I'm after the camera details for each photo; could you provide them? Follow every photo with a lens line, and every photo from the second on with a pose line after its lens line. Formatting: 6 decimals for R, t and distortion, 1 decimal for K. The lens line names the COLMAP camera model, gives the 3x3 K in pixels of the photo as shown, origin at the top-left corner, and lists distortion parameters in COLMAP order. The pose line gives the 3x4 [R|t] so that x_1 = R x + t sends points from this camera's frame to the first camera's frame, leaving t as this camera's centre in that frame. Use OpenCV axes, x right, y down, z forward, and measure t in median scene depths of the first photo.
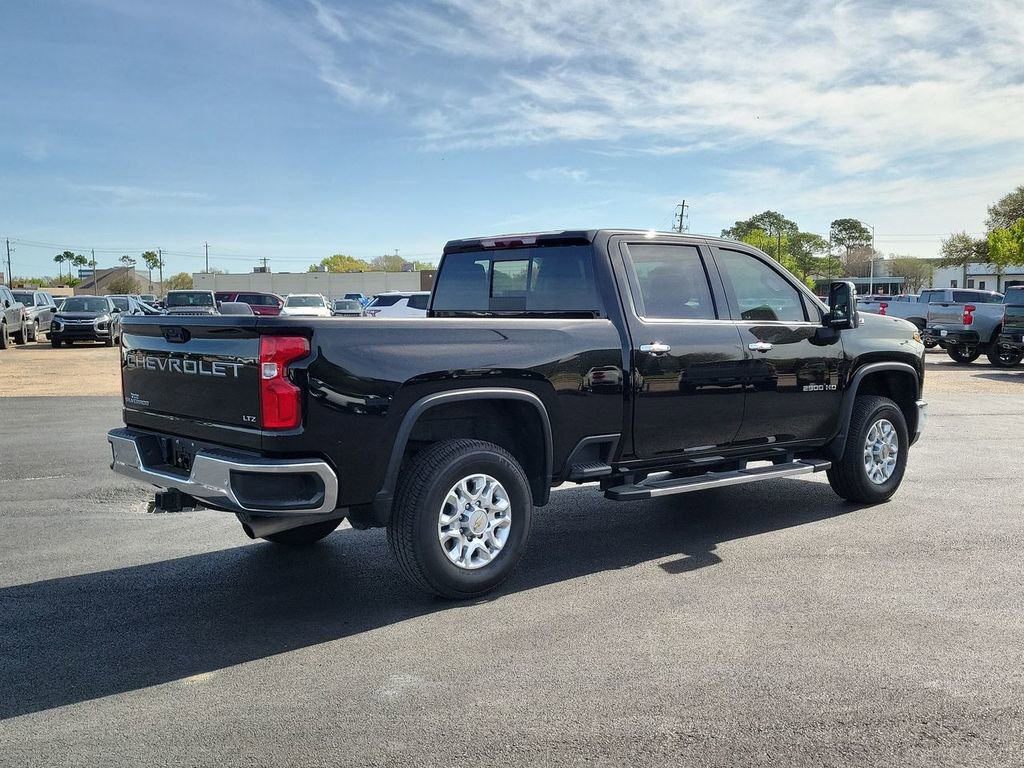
lens RADIAL K [[1043.8, 0, 509.7], [0, 1043.8, 384.5], [0, 0, 1]] dist [0.044428, 0.000000]
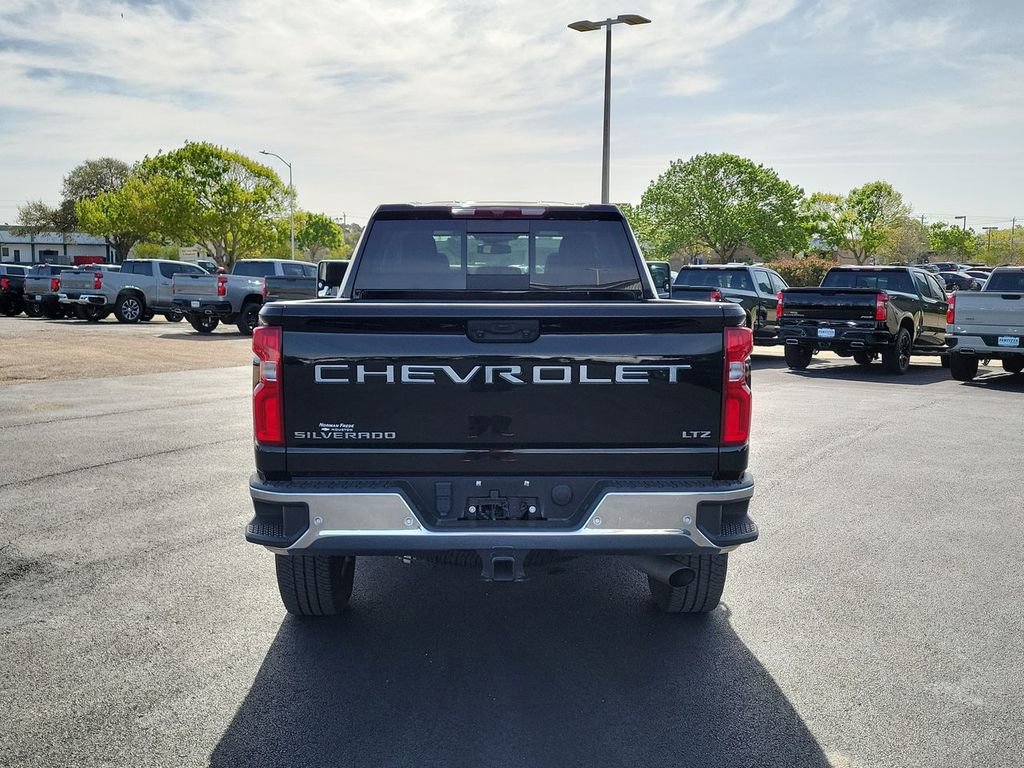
lens RADIAL K [[1043.8, 0, 504.4], [0, 1043.8, 380.6], [0, 0, 1]] dist [0.044428, 0.000000]
pose [[0.664071, -0.071345, 0.744258, -0.612828], [0.052441, 0.997430, 0.048823, -0.035287], [-0.745828, 0.006608, 0.666105, 0.387827]]
